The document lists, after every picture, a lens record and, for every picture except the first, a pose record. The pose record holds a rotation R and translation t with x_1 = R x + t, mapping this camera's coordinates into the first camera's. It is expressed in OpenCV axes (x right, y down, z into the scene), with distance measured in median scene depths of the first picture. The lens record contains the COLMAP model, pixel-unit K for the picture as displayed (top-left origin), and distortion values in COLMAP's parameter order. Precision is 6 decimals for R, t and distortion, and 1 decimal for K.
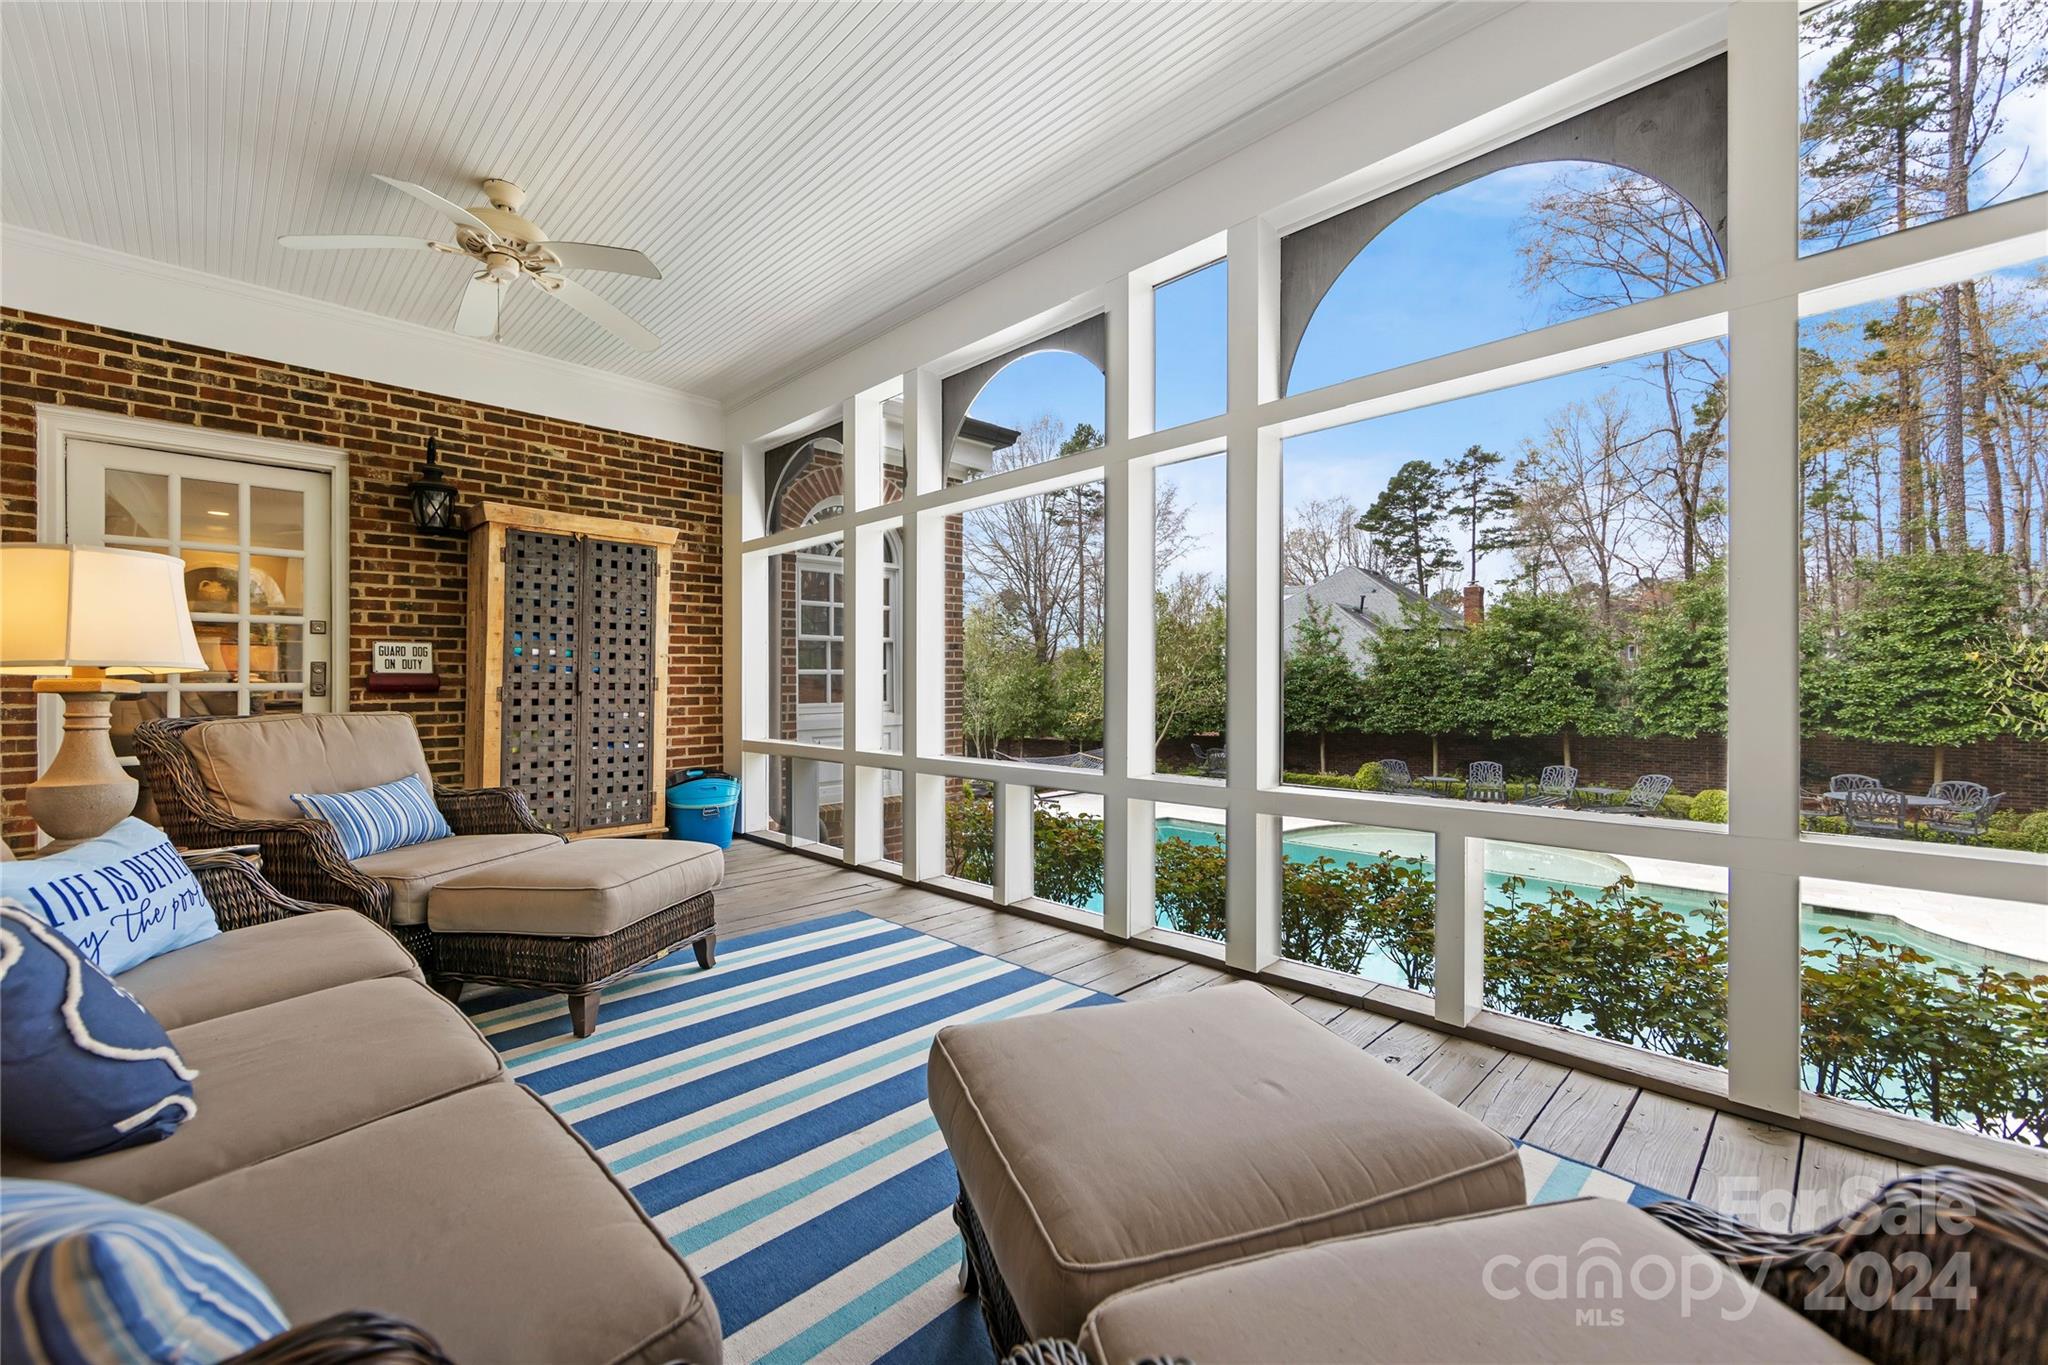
lens RADIAL K [[807.8, 0, 1020.0], [0, 807.8, 683.8], [0, 0, 1]] dist [0.000375, 0.000767]
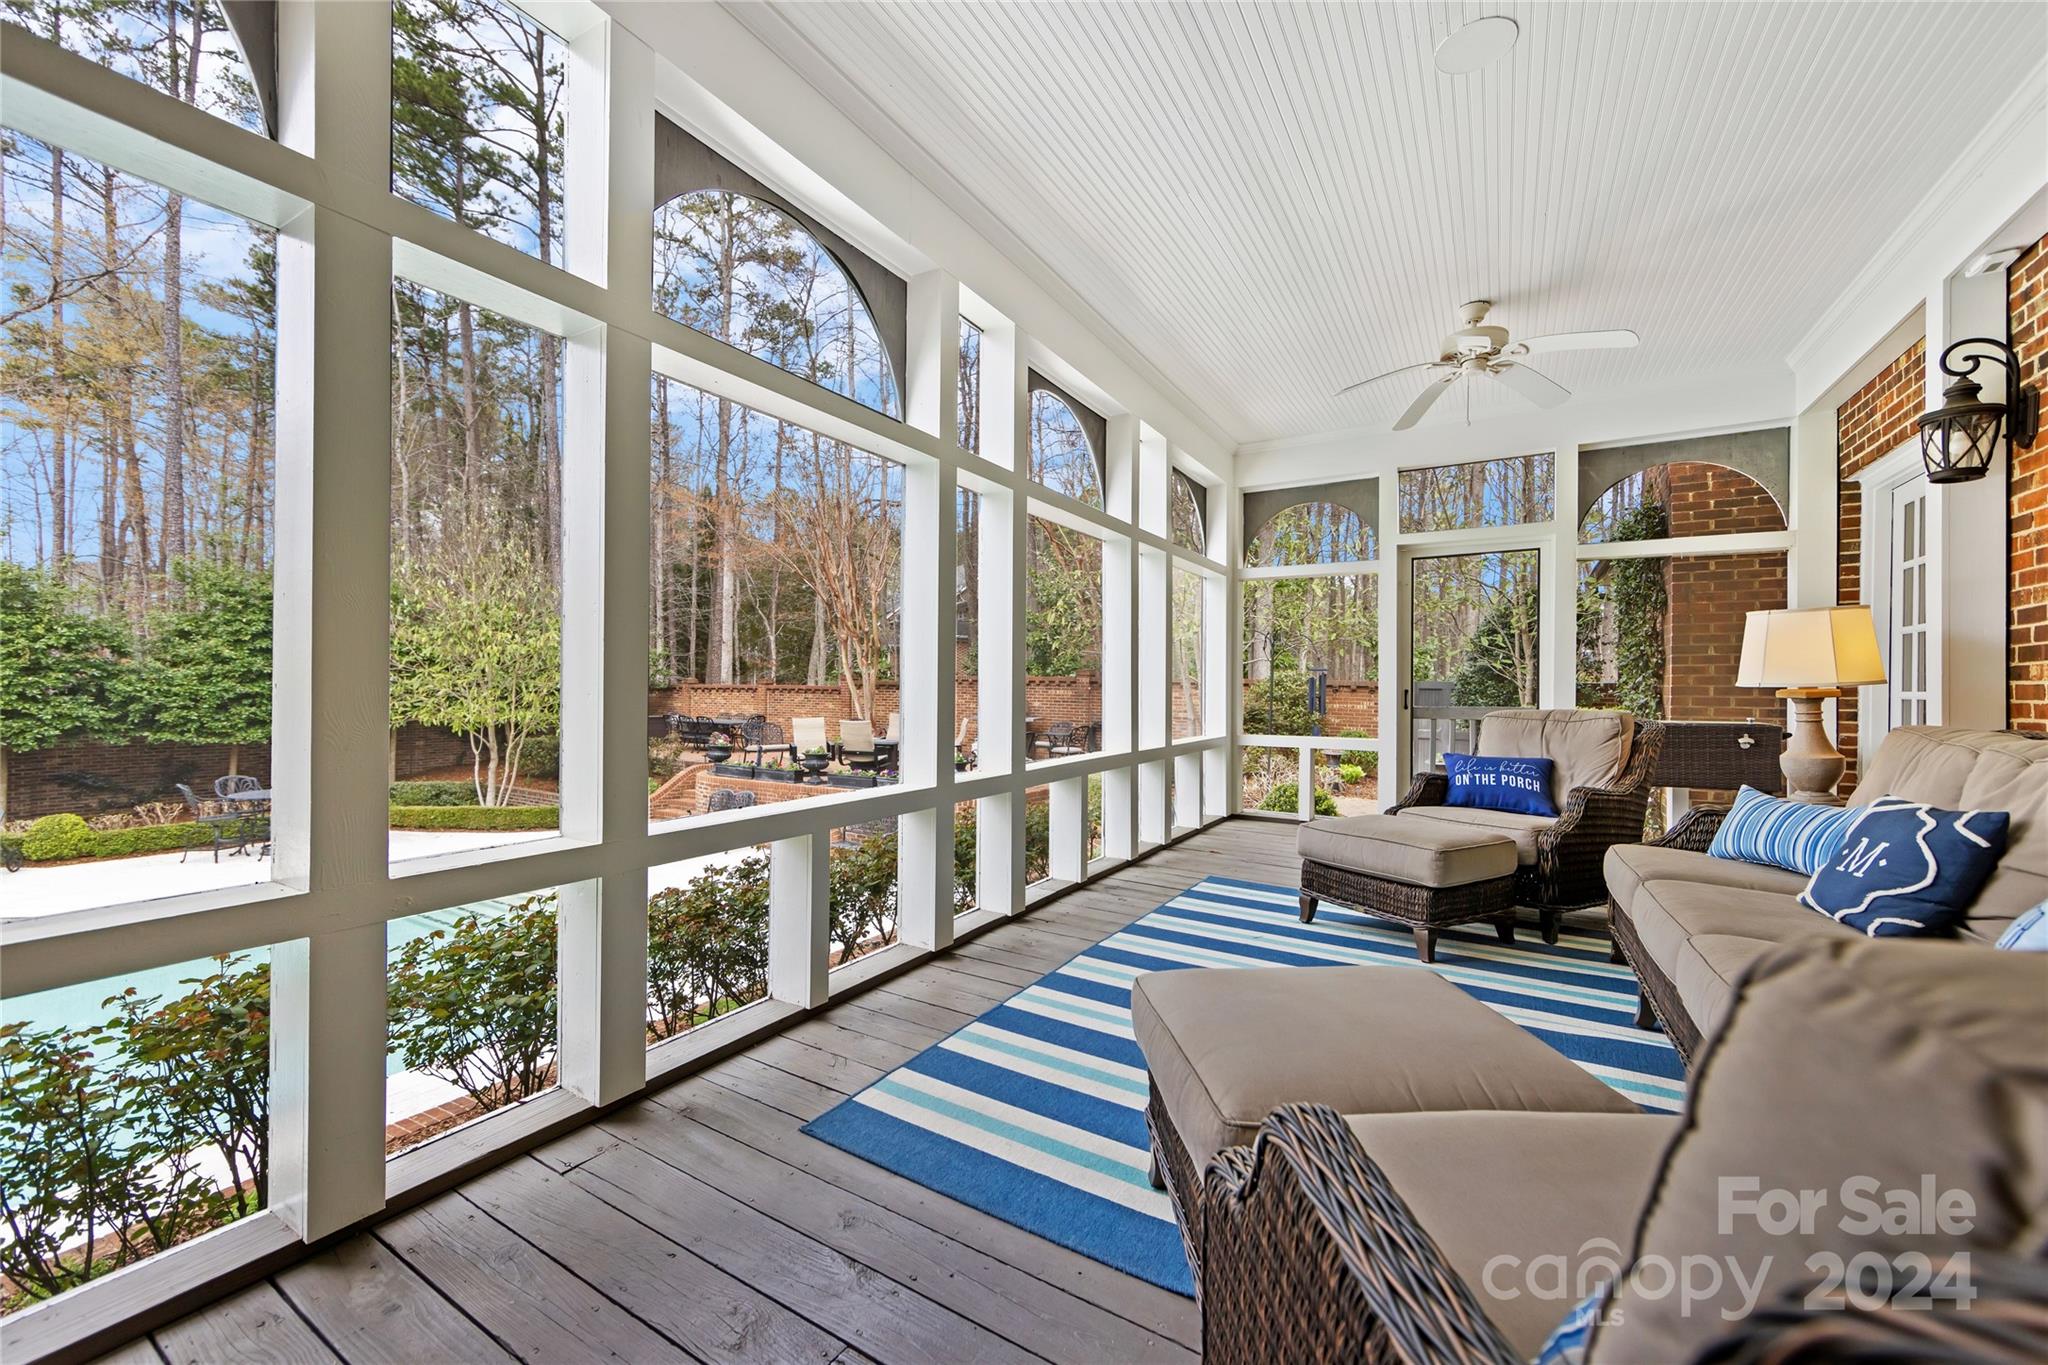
lens RADIAL K [[807.8, 0, 1015.8], [0, 807.8, 691.3], [0, 0, 1]] dist [0.000375, 0.000767]
pose [[-0.232498, 0.003099, 0.972592, -0.171923], [-0.004170, 0.999983, -0.004183, 0.005792], [-0.972588, -0.005029, -0.232481, 0.243227]]
